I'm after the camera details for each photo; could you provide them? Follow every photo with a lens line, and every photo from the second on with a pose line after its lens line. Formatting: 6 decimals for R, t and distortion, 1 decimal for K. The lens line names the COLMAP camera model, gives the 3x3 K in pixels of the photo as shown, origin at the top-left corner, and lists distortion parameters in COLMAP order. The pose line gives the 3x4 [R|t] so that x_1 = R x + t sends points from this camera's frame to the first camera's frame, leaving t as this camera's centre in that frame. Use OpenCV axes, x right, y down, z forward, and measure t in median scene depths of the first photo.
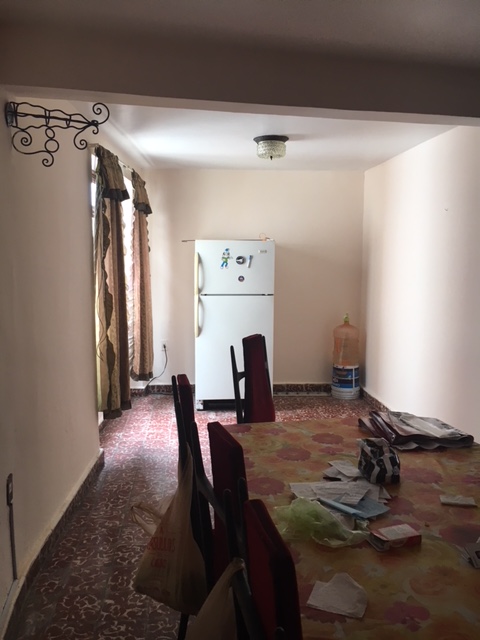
lens RADIAL K [[542.4, 0, 242.0], [0, 542.4, 324.1], [0, 0, 1]] dist [0.063490, -0.088340]
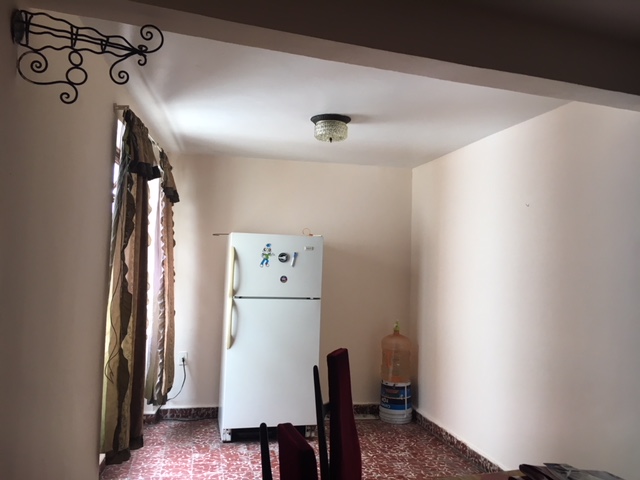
lens RADIAL K [[542.4, 0, 322.8], [0, 542.4, 236.0], [0, 0, 1]] dist [0.063490, -0.088340]
pose [[0.990130, 0.030825, 0.136723, -0.060450], [-0.006497, 0.984560, -0.174926, -0.001251], [-0.140004, 0.172311, 0.975042, 0.148741]]
